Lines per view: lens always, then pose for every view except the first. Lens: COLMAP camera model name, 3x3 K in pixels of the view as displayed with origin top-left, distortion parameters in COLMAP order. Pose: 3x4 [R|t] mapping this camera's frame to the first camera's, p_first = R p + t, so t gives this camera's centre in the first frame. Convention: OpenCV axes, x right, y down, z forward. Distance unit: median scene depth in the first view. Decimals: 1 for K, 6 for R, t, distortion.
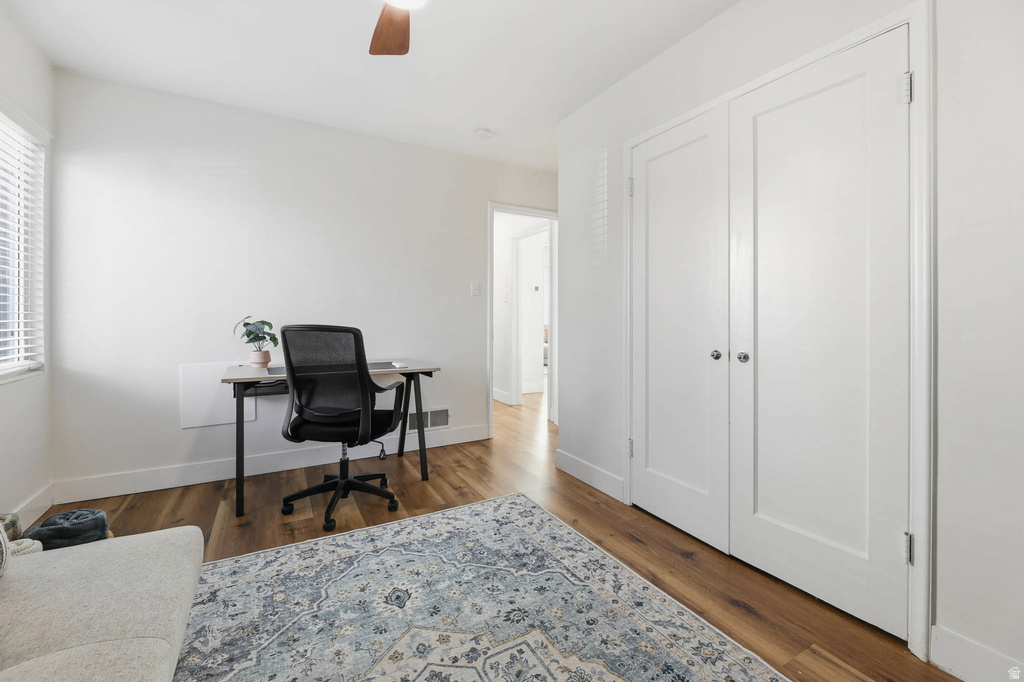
lens RADIAL K [[423.0, 0, 497.6], [0, 423.0, 318.1], [0, 0, 1]] dist [-0.004586, -0.001146]
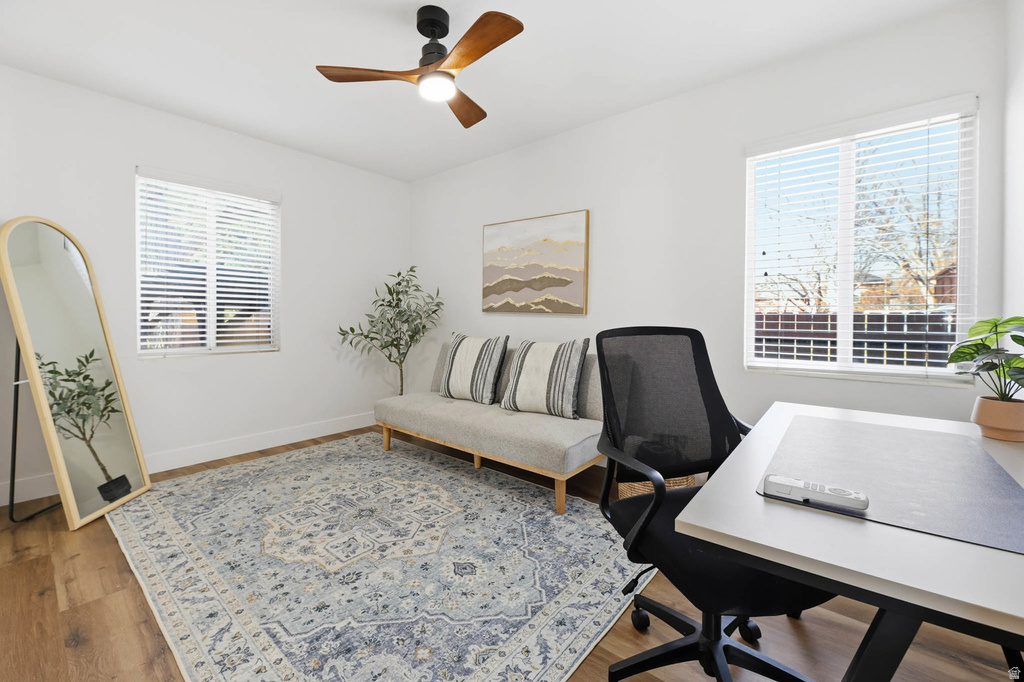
lens RADIAL K [[423.0, 0, 490.0], [0, 423.0, 316.3], [0, 0, 1]] dist [-0.004586, -0.001146]
pose [[-0.938252, -0.007584, -0.345869, 0.080805], [-0.008279, 0.999966, 0.000534, 0.009906], [0.345853, 0.003365, -0.938283, 1.965523]]
